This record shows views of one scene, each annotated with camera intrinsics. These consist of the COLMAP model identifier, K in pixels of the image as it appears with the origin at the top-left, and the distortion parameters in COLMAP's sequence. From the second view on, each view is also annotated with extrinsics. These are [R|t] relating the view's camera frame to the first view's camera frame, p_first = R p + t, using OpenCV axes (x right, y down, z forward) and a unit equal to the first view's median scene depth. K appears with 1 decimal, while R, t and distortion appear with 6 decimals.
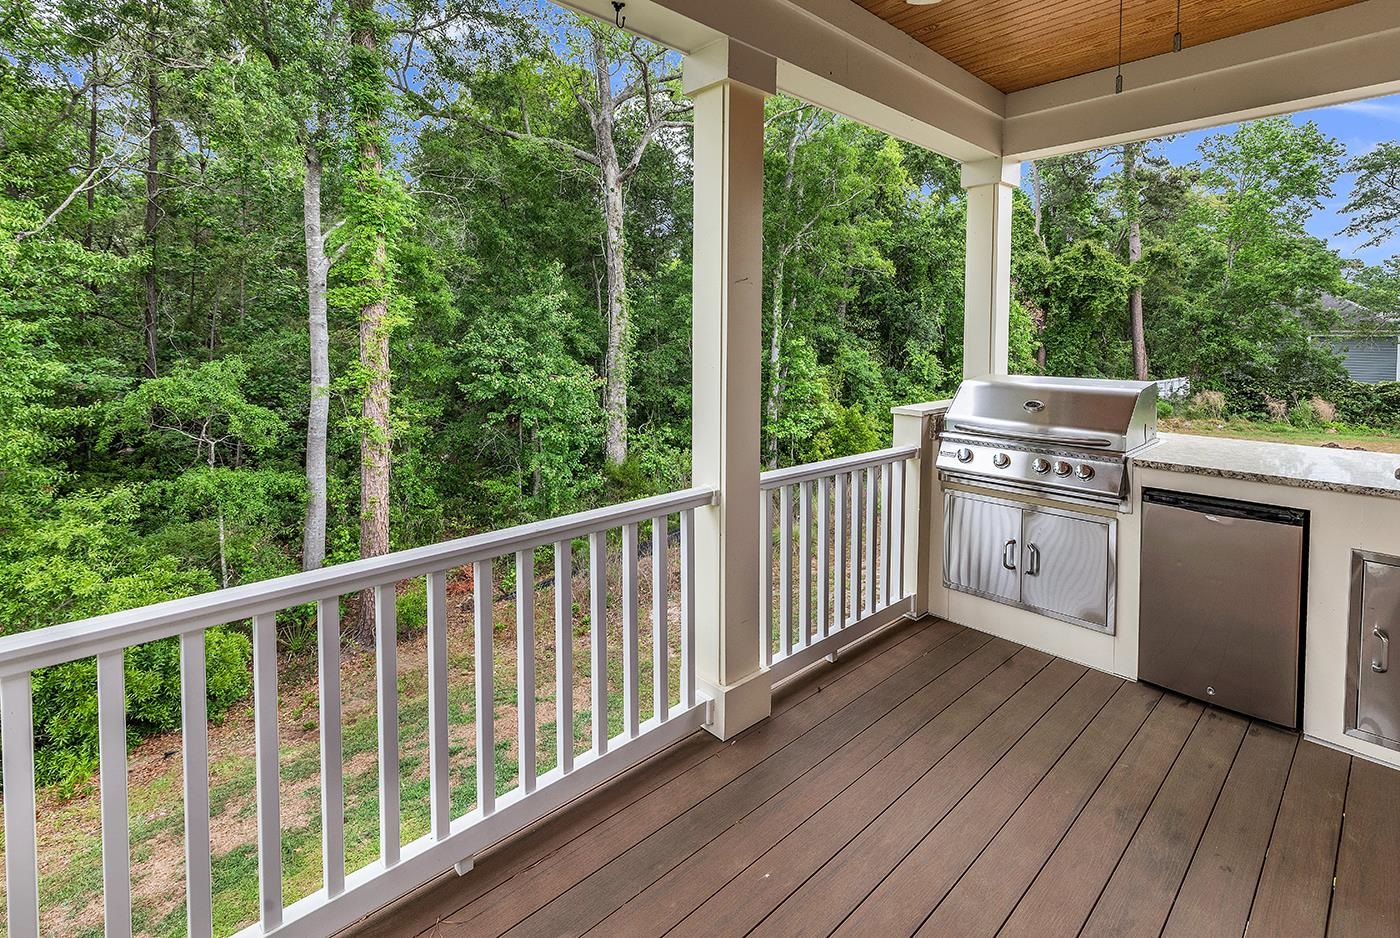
lens RADIAL K [[645.1, 0, 690.5], [0, 645.1, 365.0], [0, 0, 1]] dist [0.010114, -0.003694]
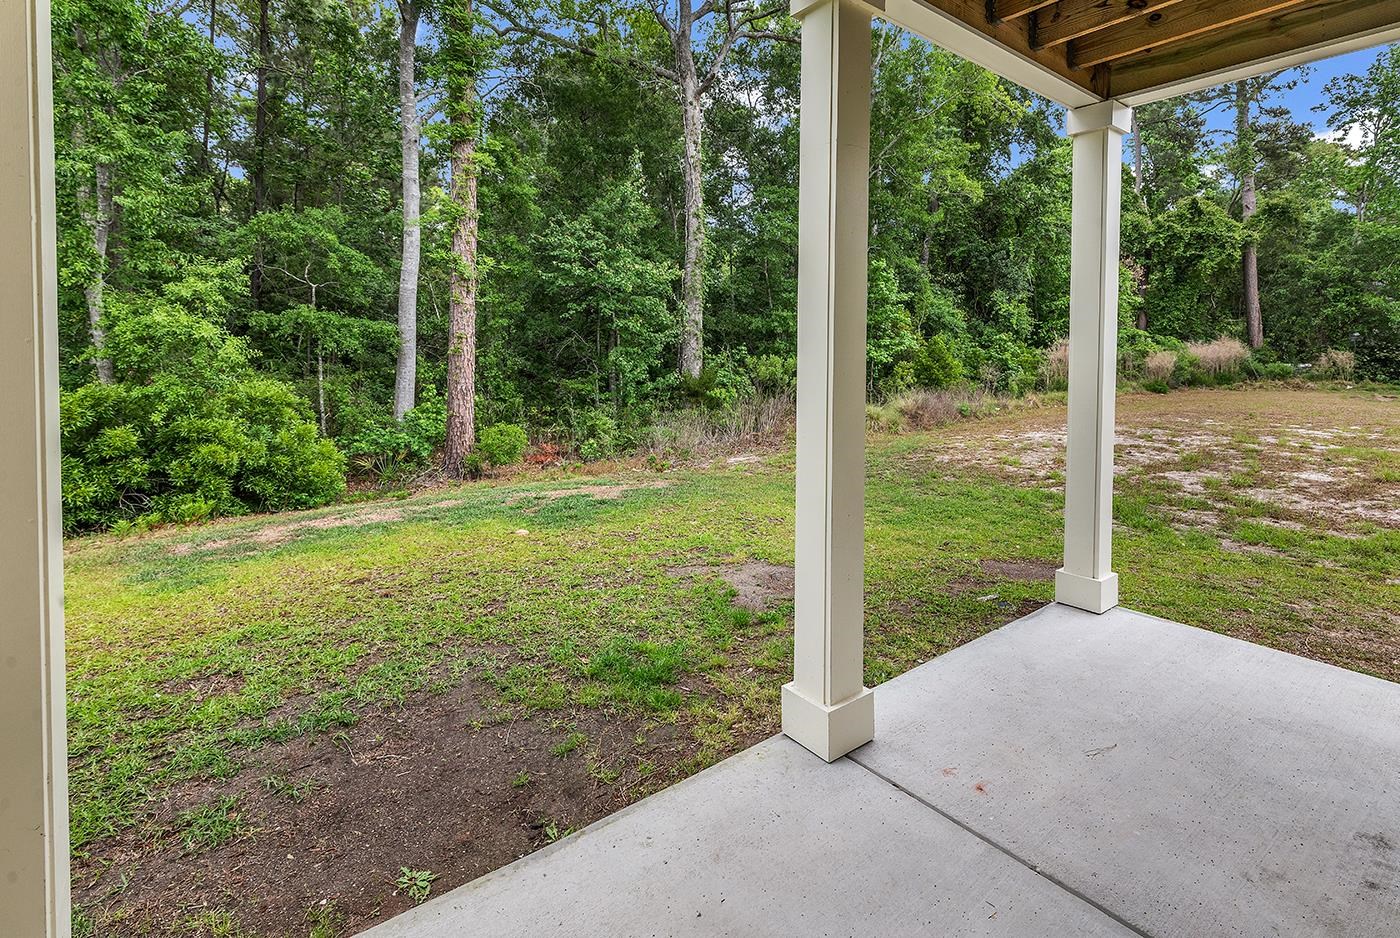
lens RADIAL K [[645.1, 0, 698.3], [0, 645.1, 472.9], [0, 0, 1]] dist [0.010114, -0.003694]
pose [[0.995654, 0.009345, -0.092663, -0.011024], [-0.010235, 0.999906, -0.009137, 0.293524], [0.092569, 0.010045, 0.995656, 0.009840]]
